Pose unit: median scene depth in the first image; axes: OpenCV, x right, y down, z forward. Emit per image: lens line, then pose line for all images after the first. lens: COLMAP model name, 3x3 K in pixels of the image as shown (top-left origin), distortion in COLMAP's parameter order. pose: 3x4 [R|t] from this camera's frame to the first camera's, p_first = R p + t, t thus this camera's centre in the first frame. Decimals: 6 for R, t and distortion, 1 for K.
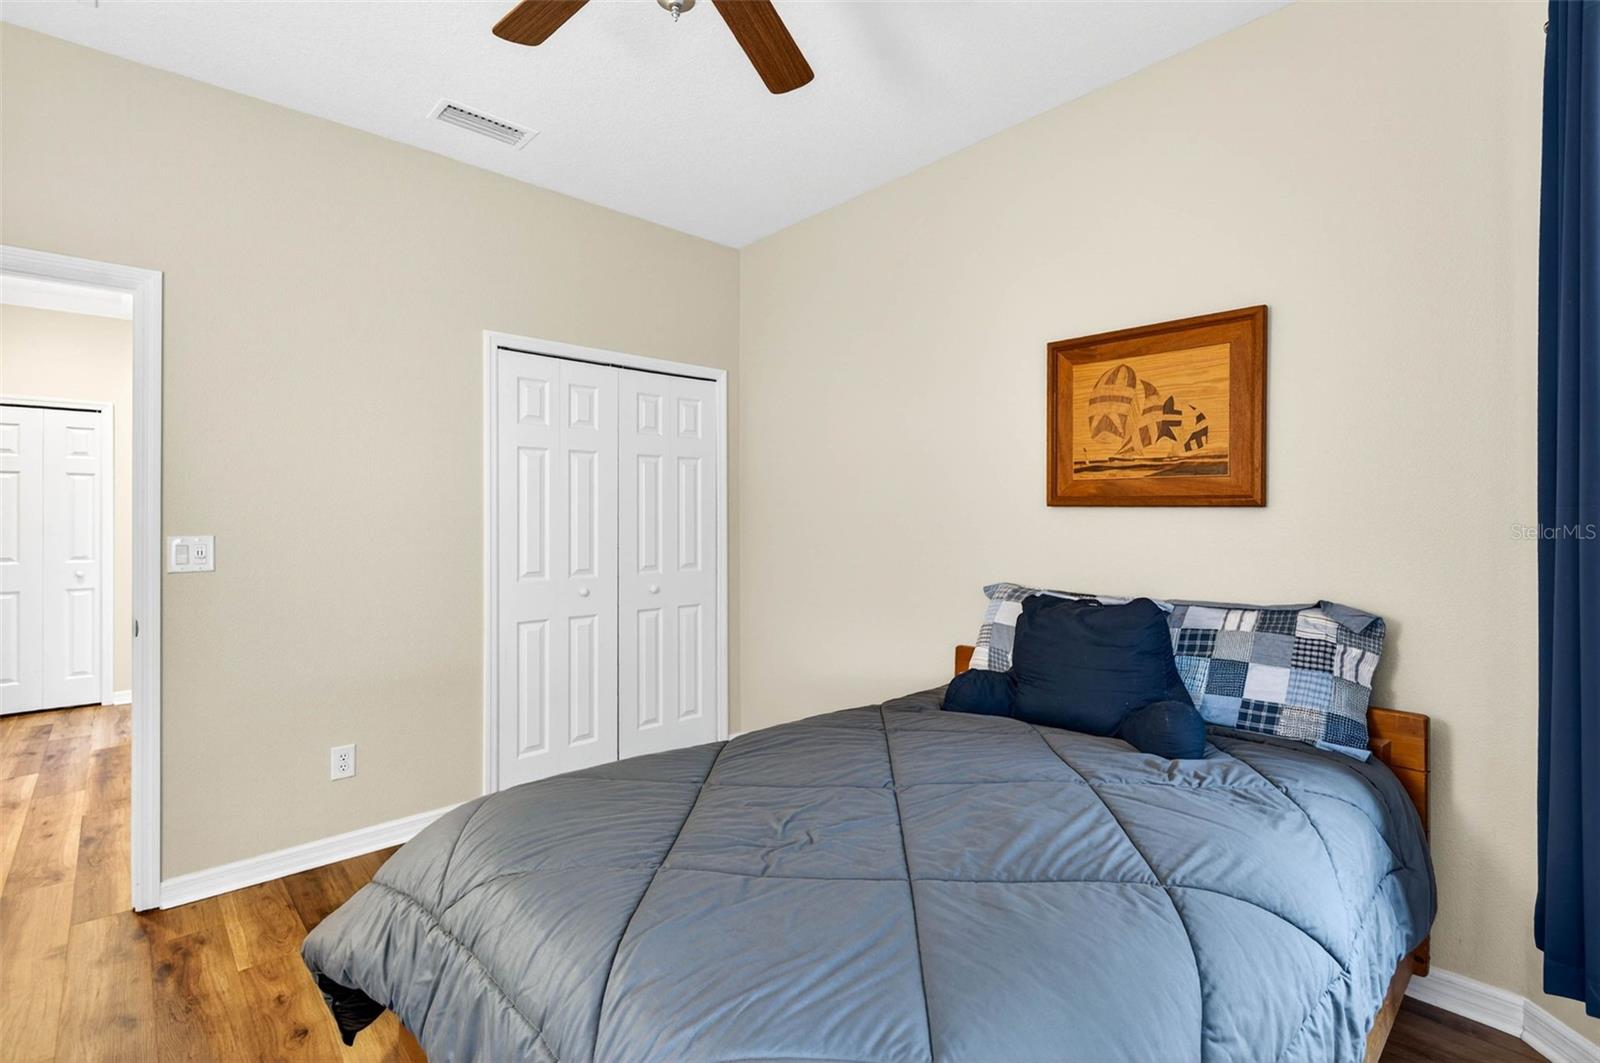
lens RADIAL K [[745.8, 0, 798.5], [0, 745.8, 528.1], [0, 0, 1]] dist [0.000428, -0.000339]
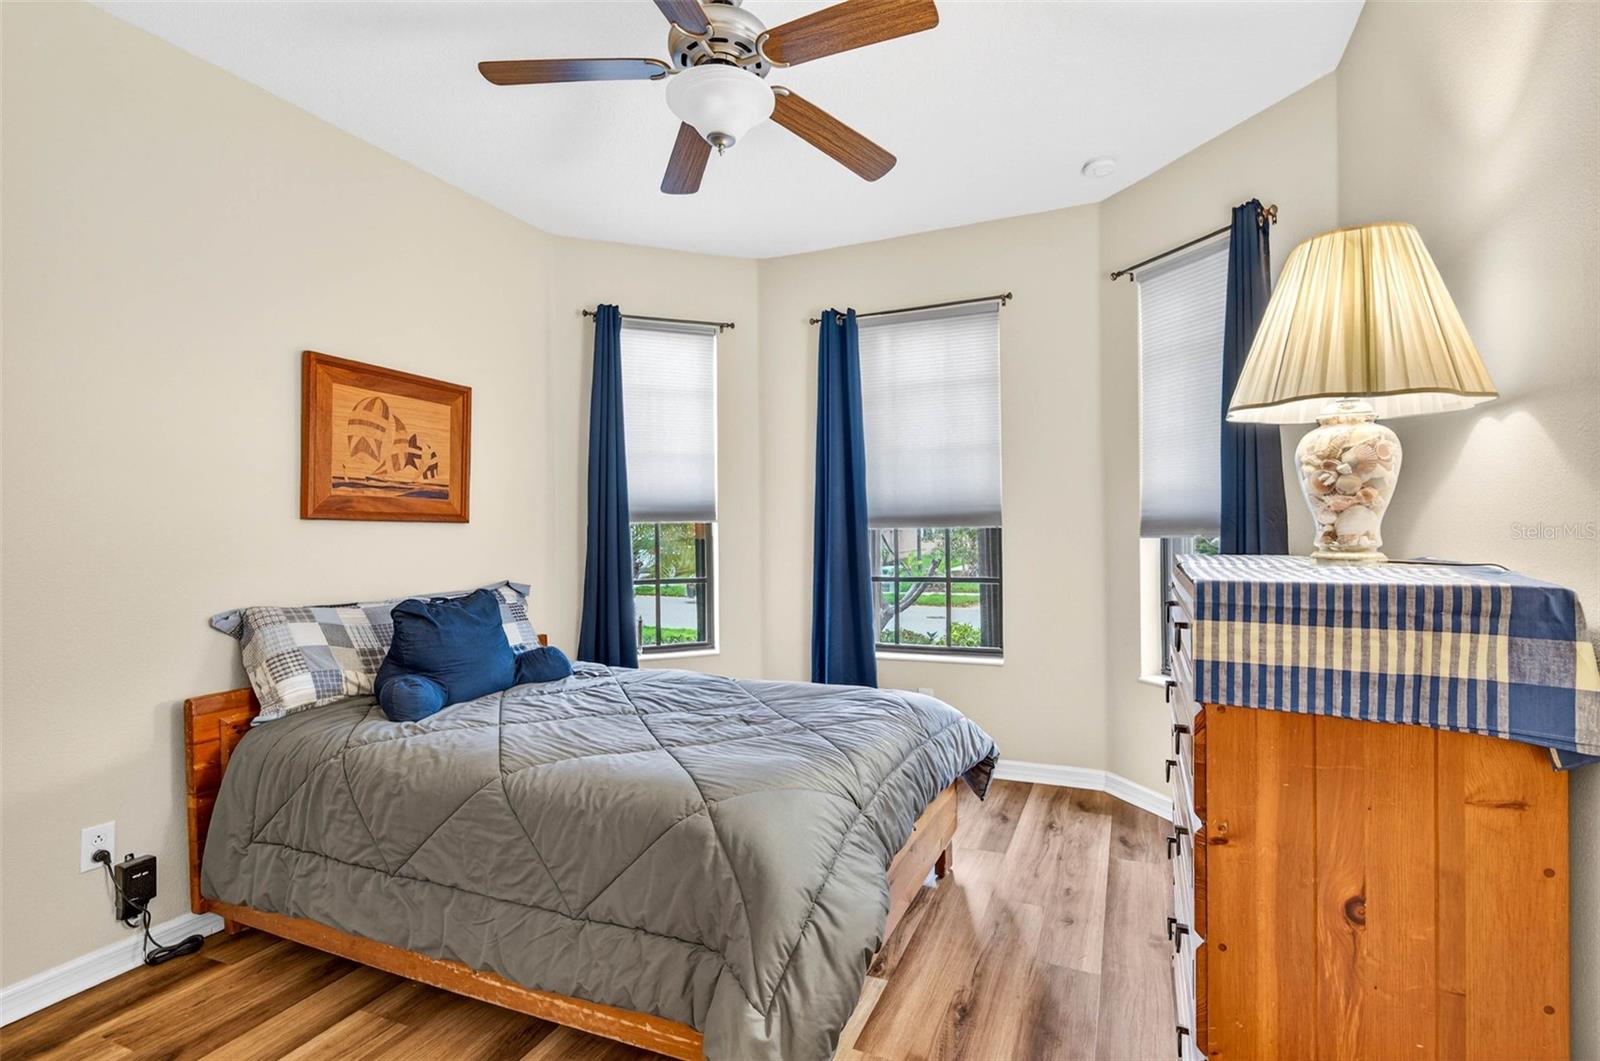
lens RADIAL K [[745.8, 0, 798.5], [0, 745.8, 527.1], [0, 0, 1]] dist [0.000428, -0.000339]
pose [[-0.392729, 0.000201, 0.919654, -0.875146], [0.010193, 0.999940, 0.004134, -0.017693], [-0.919598, 0.010998, -0.392707, 0.863329]]
